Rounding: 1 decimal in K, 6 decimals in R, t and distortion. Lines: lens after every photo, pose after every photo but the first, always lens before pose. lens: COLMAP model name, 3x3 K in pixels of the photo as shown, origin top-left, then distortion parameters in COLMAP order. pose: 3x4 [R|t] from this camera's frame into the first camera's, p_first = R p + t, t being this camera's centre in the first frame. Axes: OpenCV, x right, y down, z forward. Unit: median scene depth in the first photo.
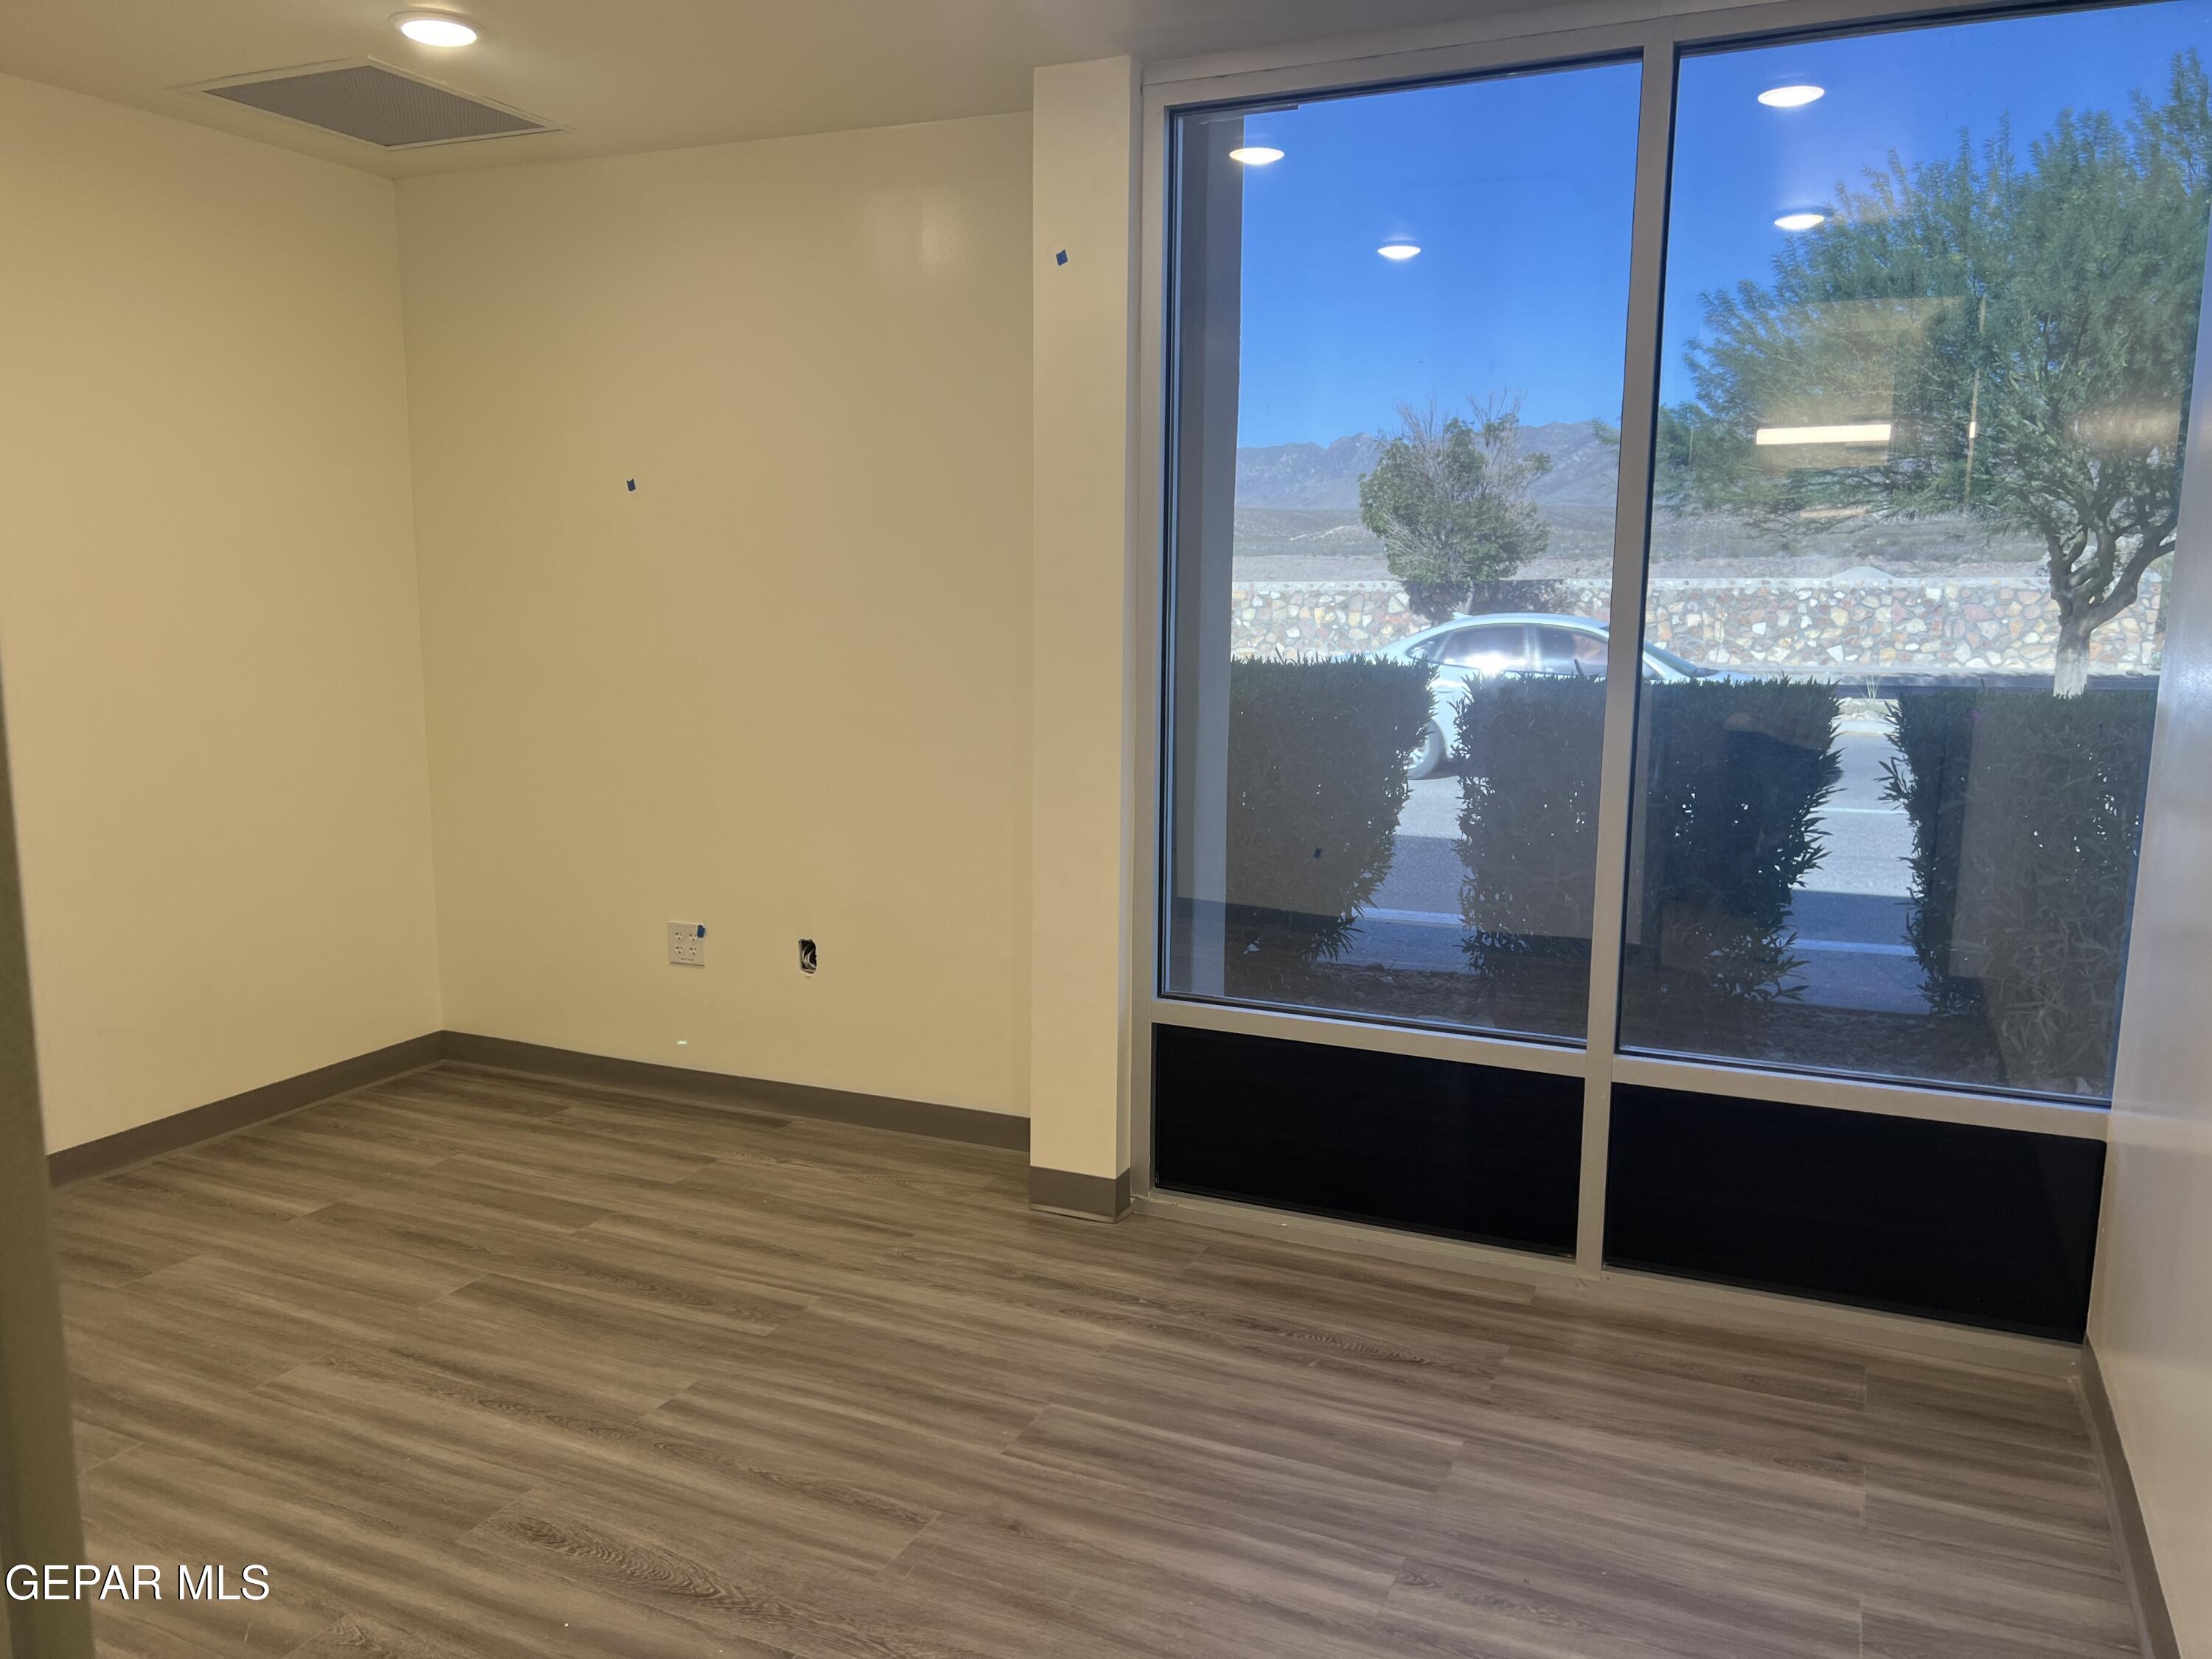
lens RADIAL K [[1662.6, 0, 1103.9], [0, 1662.6, 837.2], [0, 0, 1]] dist [0.049207, -0.056291]
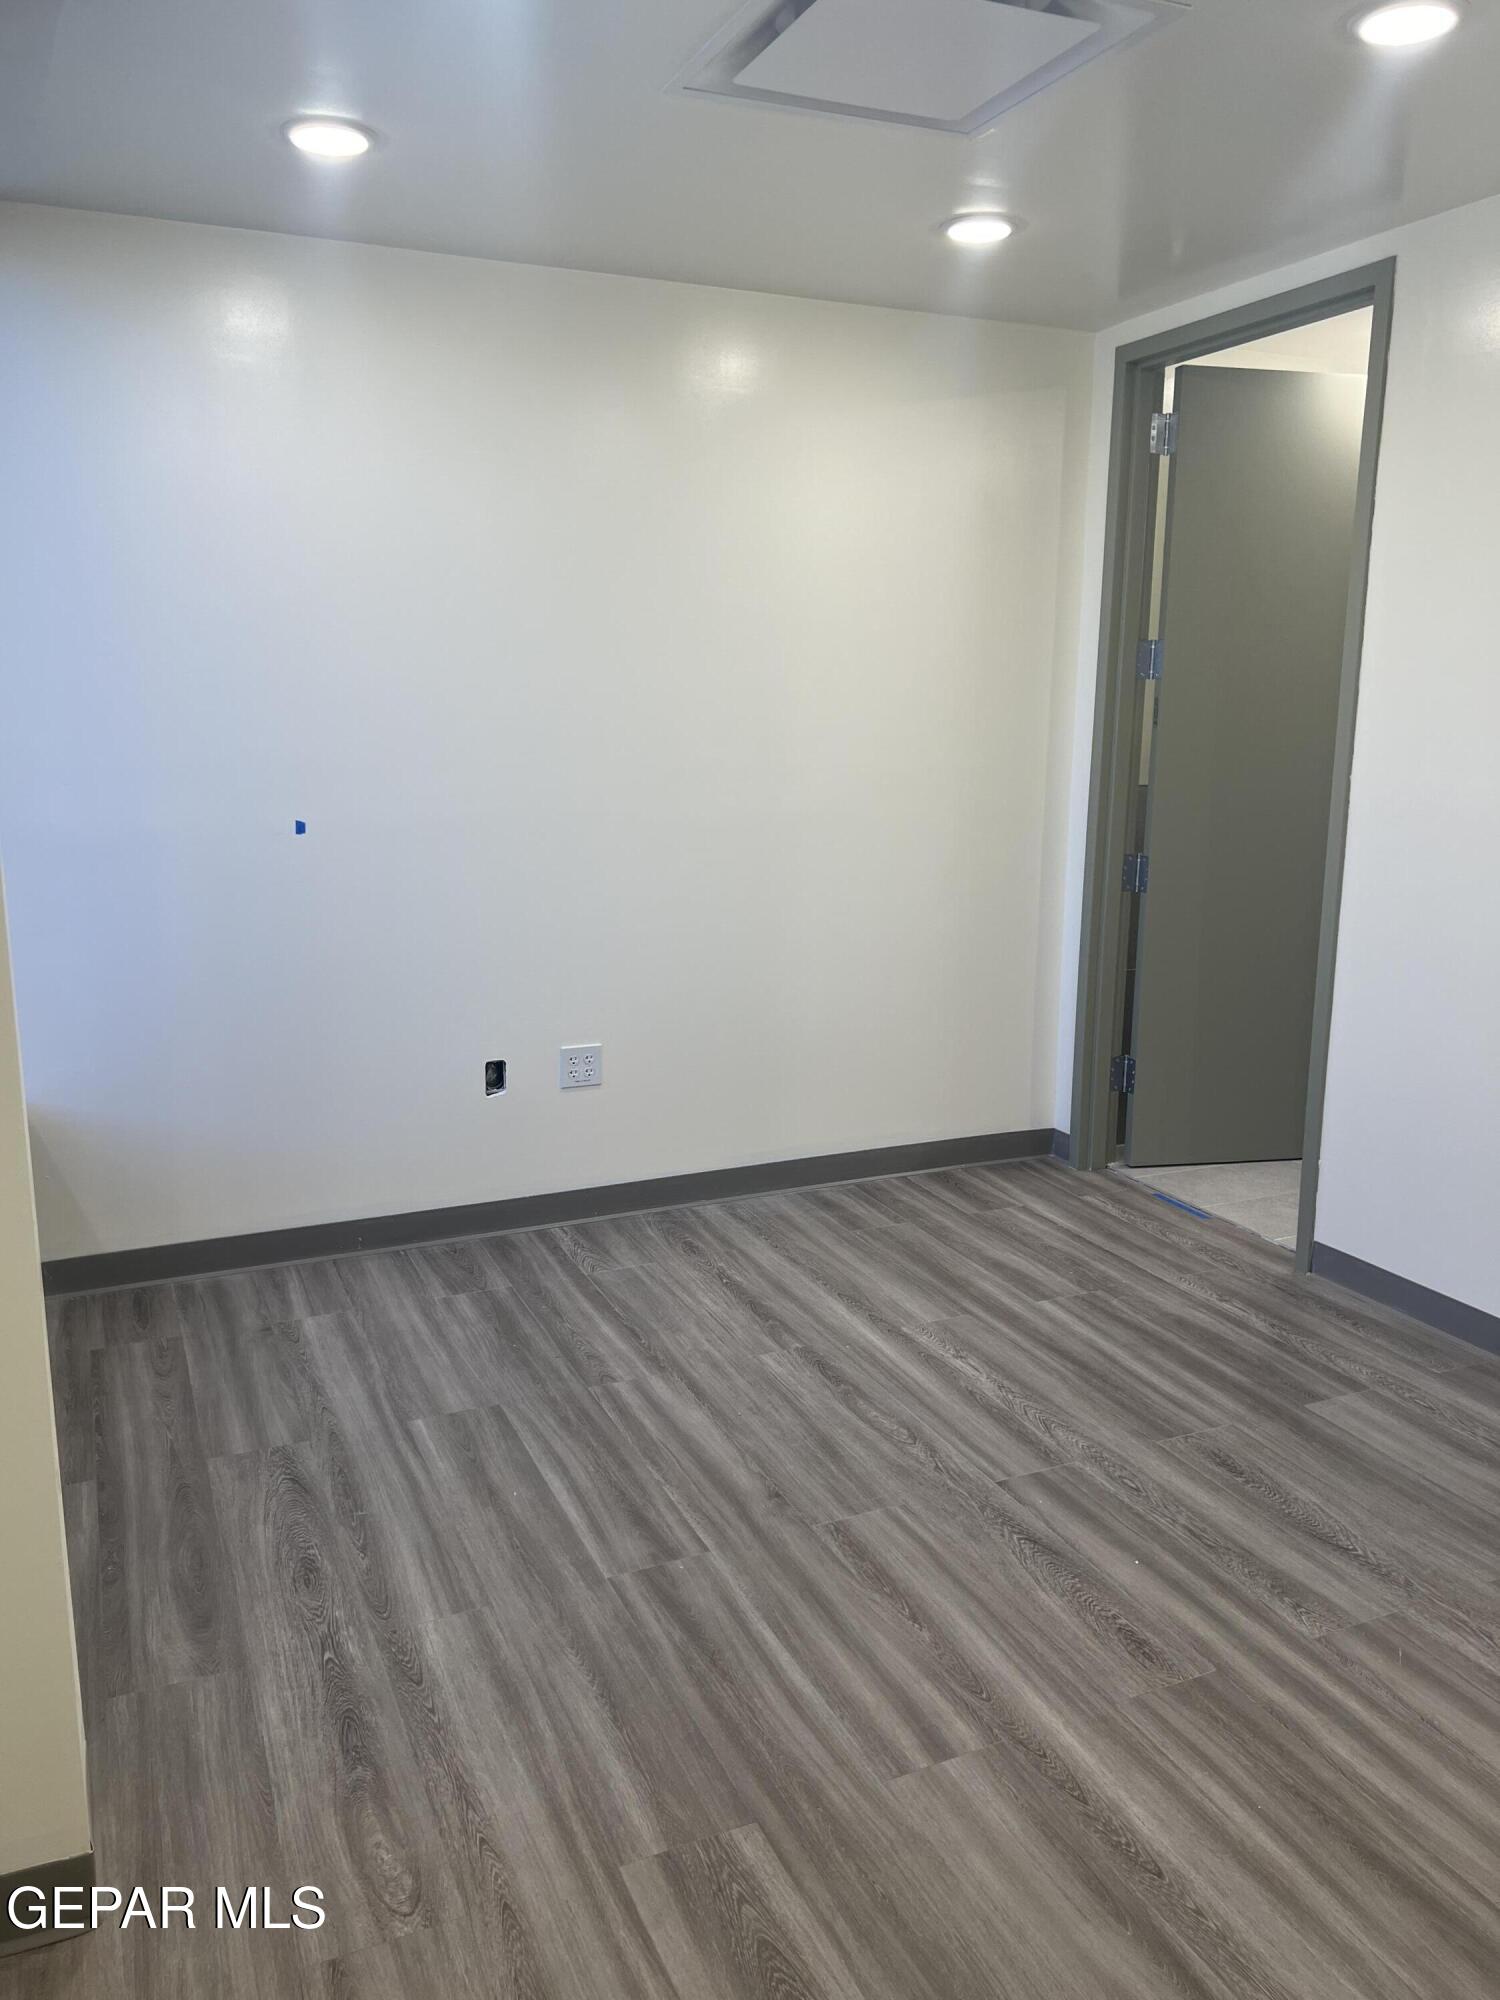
lens RADIAL K [[1503.3, 0, 750.0], [0, 1503.3, 1000.0], [0, 0, 1]] dist [0.049207, -0.056291]
pose [[-0.750785, -0.142987, 0.644884, -0.562182], [0.088766, 0.945594, 0.313005, -0.219782], [-0.654555, 0.292244, -0.697246, 1.353902]]
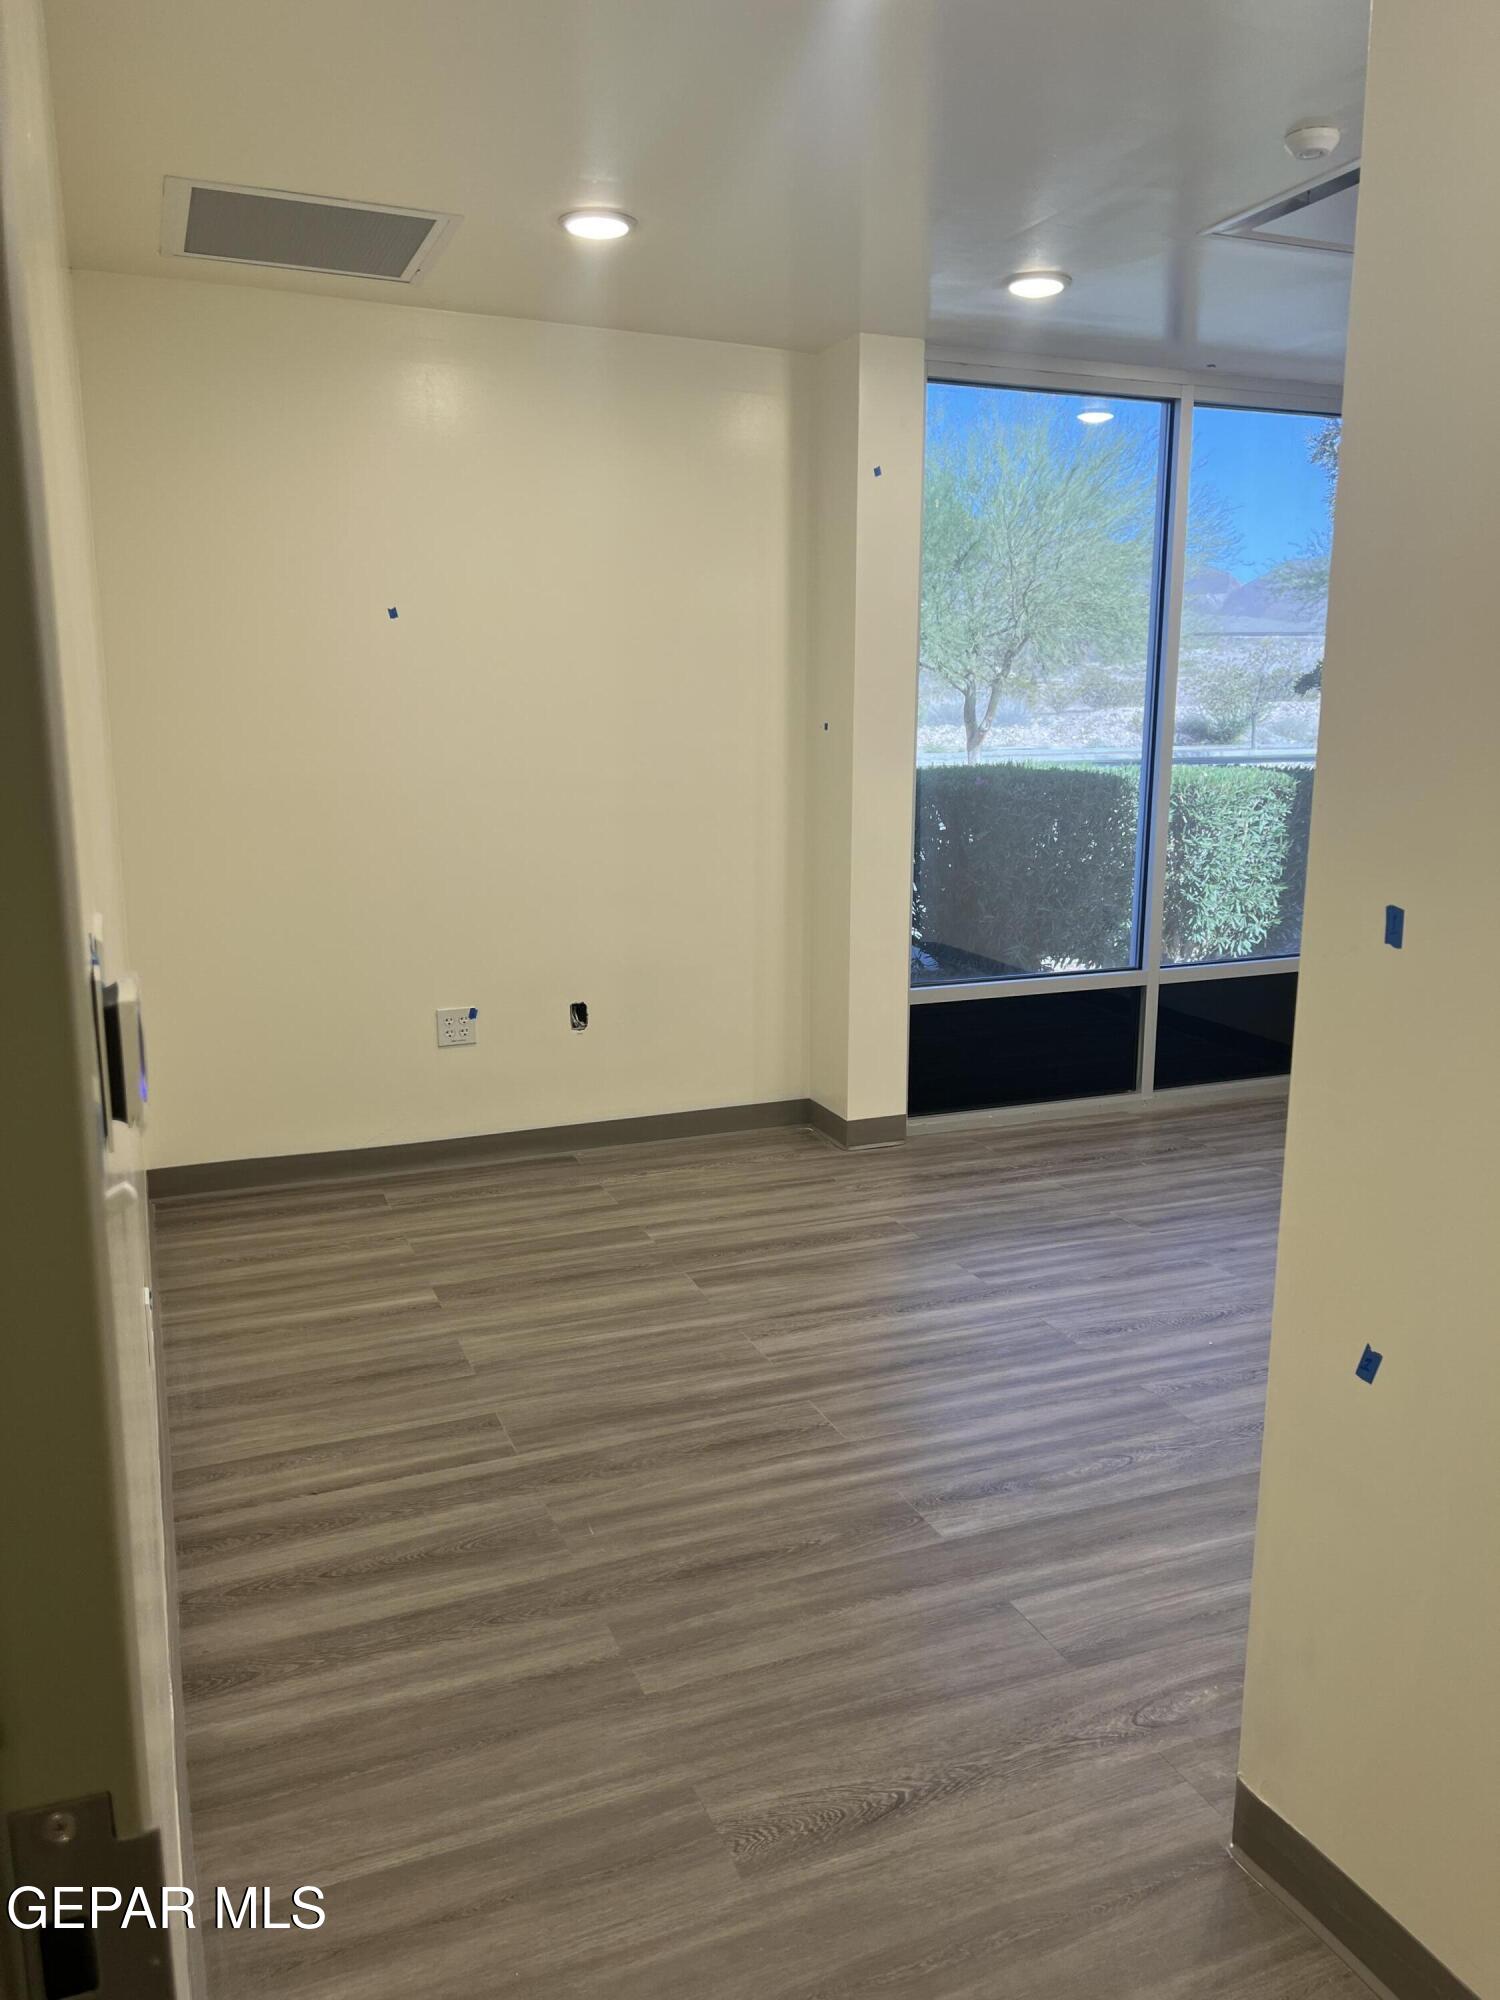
lens RADIAL K [[1491.0, 0, 750.0], [0, 1491.0, 1000.0], [0, 0, 1]] dist [0.058894, -0.000349]
pose [[0.685412, -0.148850, 0.712780, -1.192143], [0.113751, 0.988753, 0.097098, -0.042860], [-0.719216, 0.014527, 0.694635, 0.220937]]
